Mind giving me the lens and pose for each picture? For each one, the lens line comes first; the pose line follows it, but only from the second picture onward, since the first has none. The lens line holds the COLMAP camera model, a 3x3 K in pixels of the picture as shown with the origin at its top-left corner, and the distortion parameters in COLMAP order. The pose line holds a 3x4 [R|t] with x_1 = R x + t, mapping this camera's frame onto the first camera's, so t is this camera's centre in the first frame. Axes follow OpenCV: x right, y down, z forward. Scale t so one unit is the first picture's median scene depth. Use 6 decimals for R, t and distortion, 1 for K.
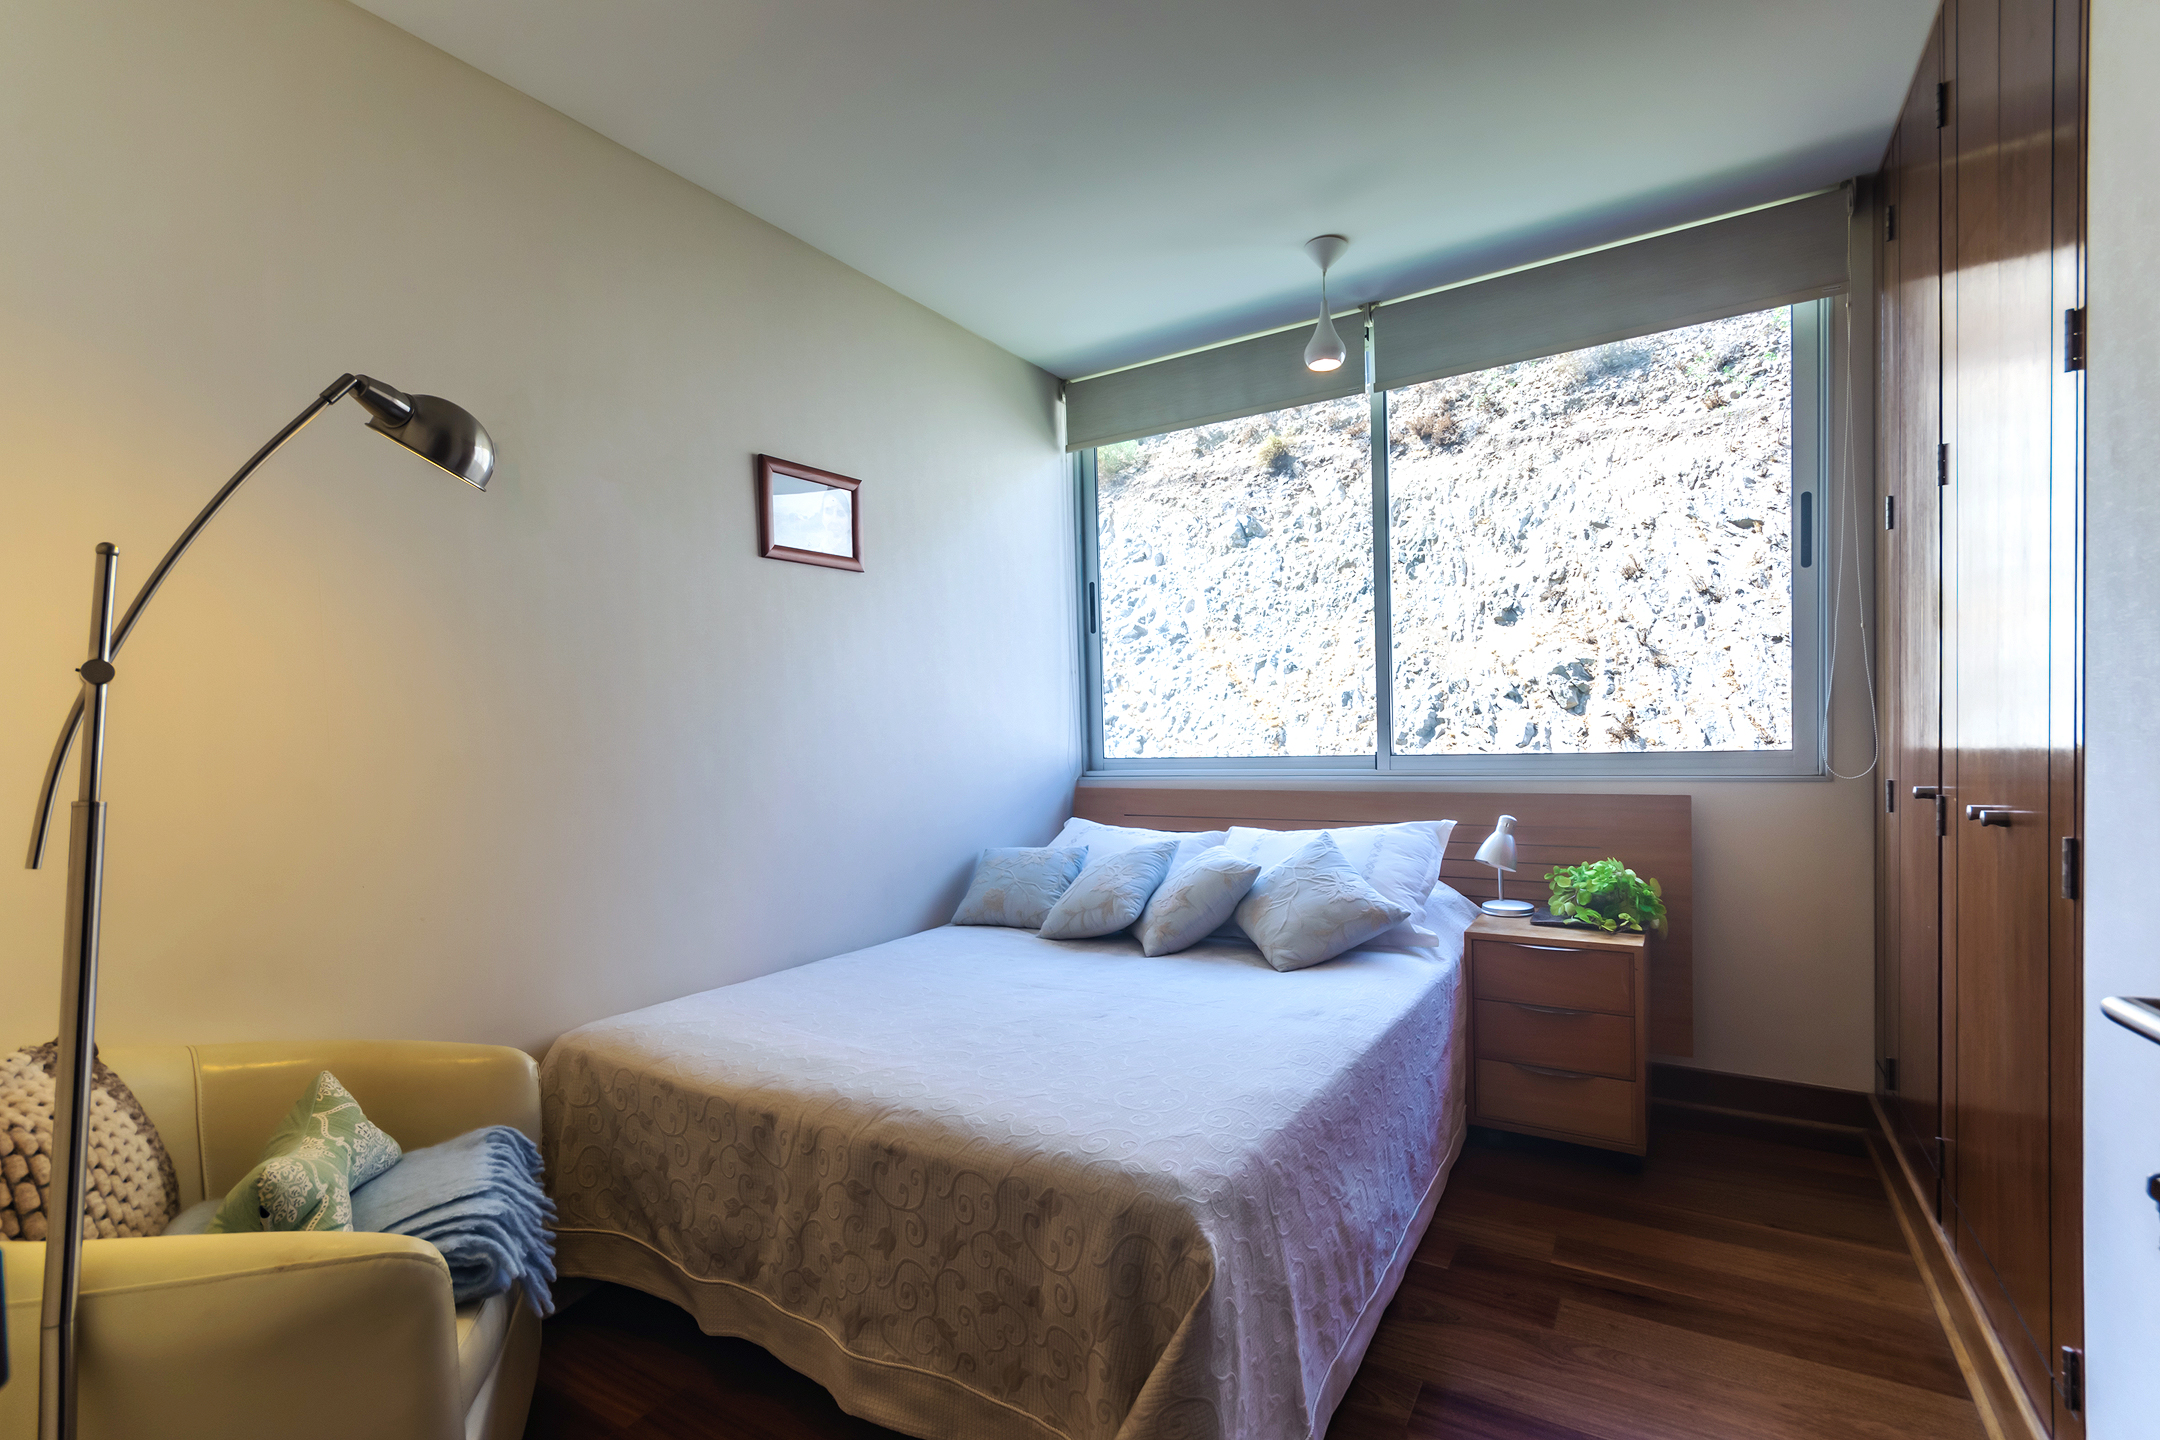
lens RADIAL K [[979.2, 0, 1094.3], [0, 979.2, 717.0], [0, 0, 1]] dist [0.003214, -0.000365]
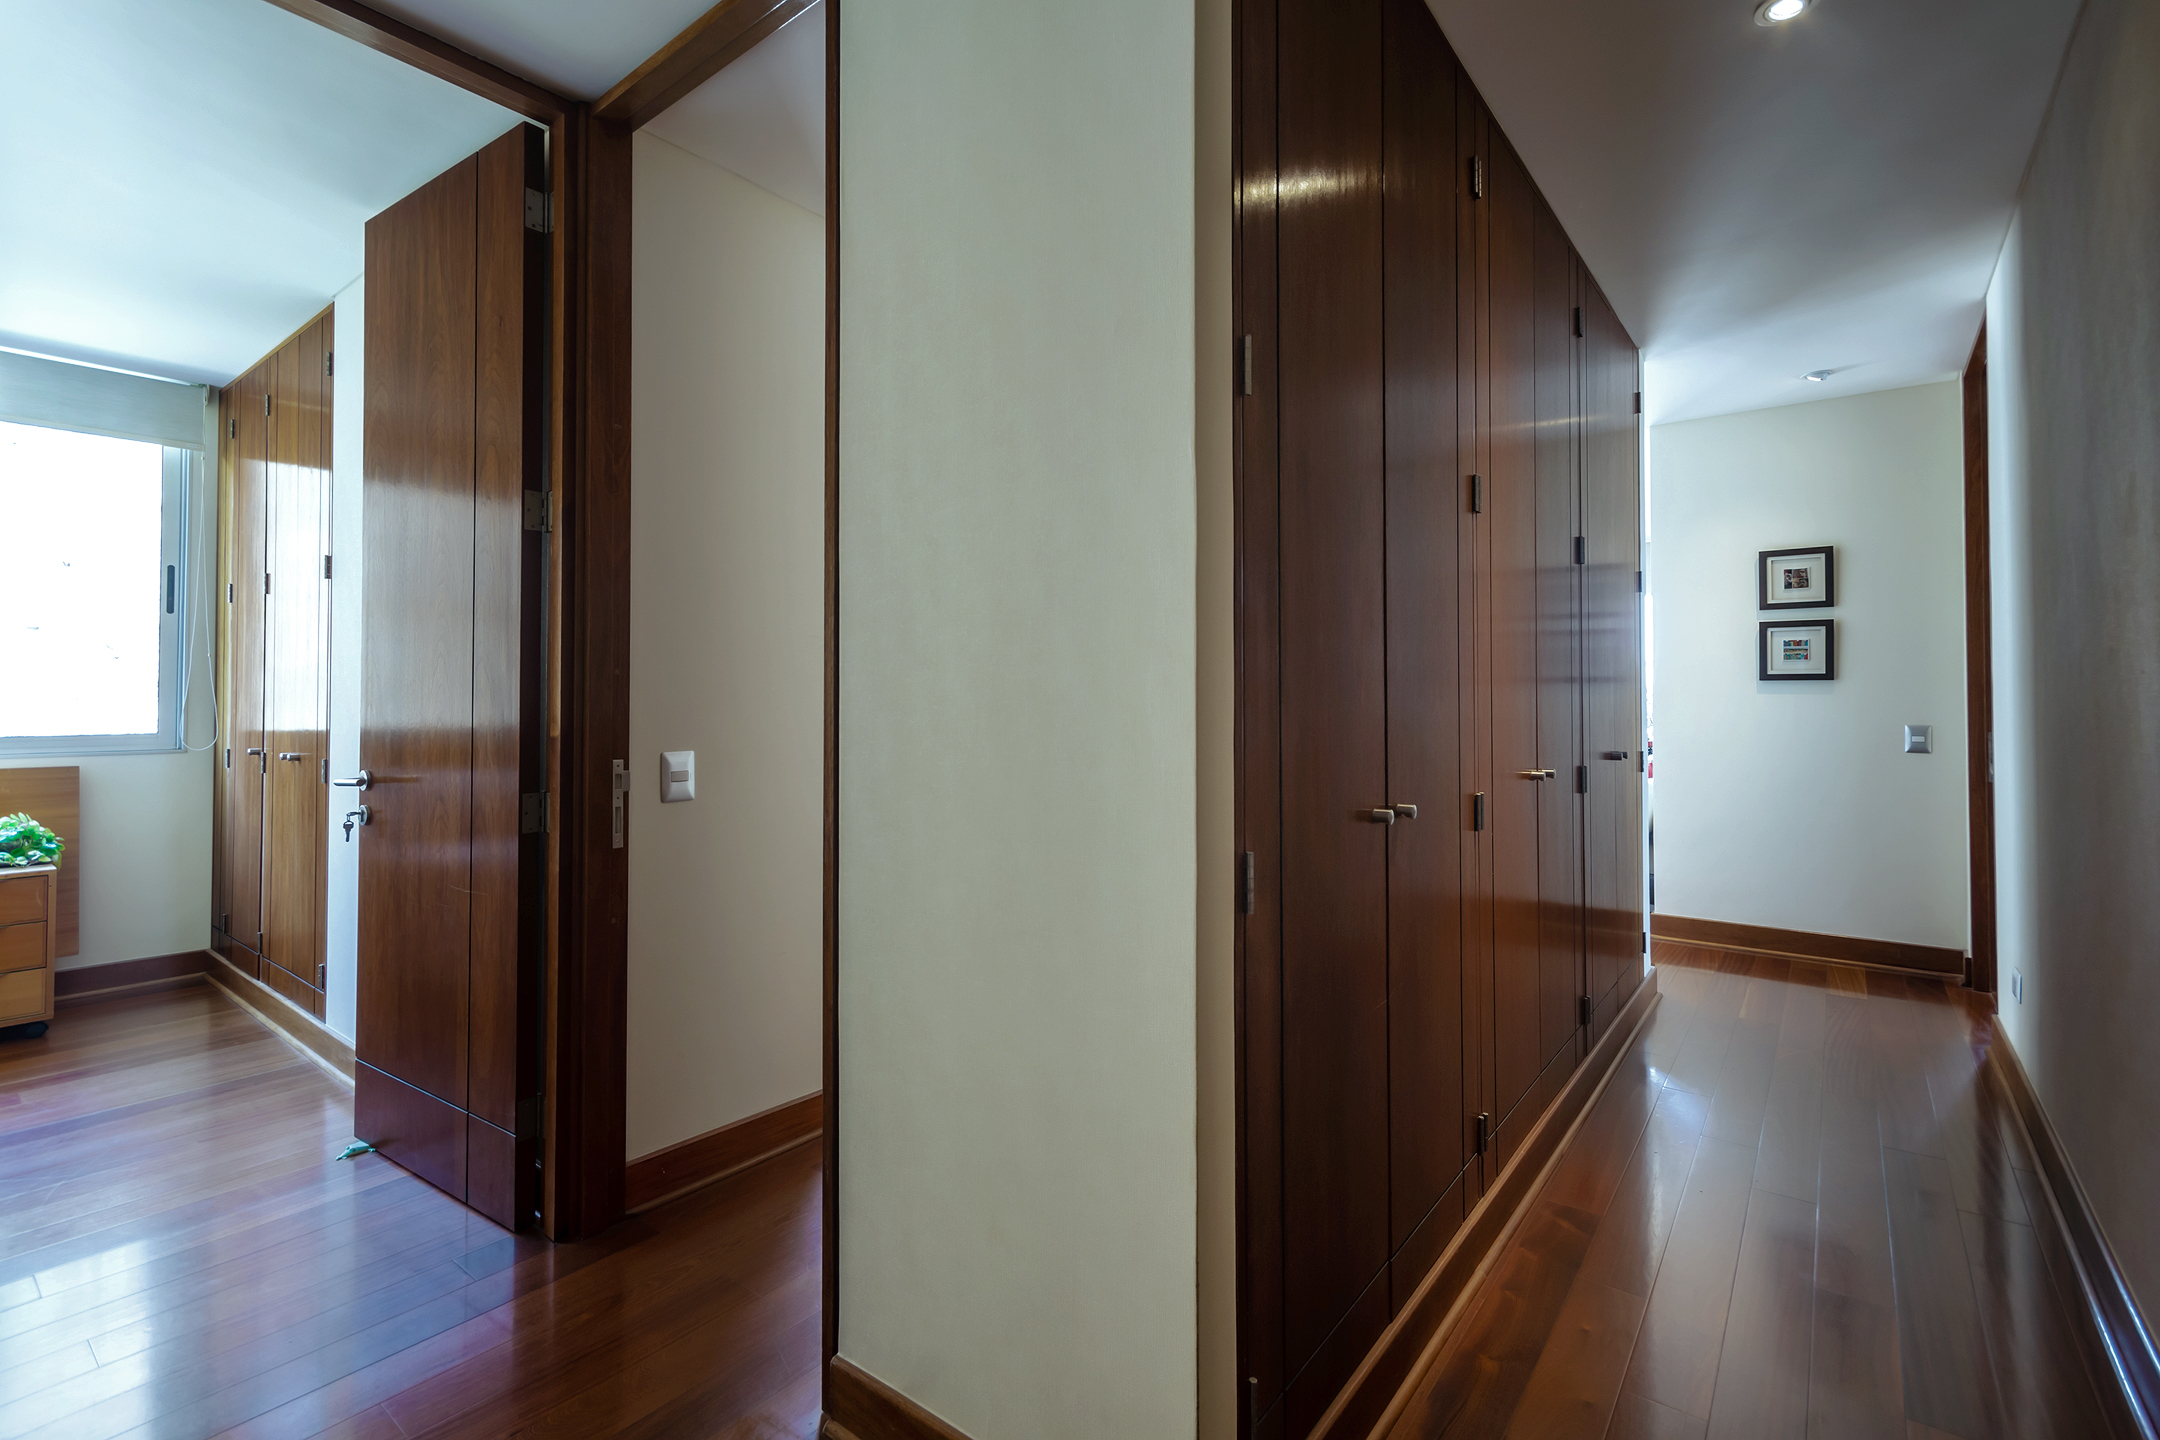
lens RADIAL K [[979.2, 0, 1094.3], [0, 979.2, 717.0], [0, 0, 1]] dist [0.003214, -0.000365]
pose [[0.119982, 0.002788, 0.992772, -0.694707], [-0.008140, 0.999965, -0.001825, 0.000149], [-0.992743, -0.007862, 0.120000, -0.691333]]
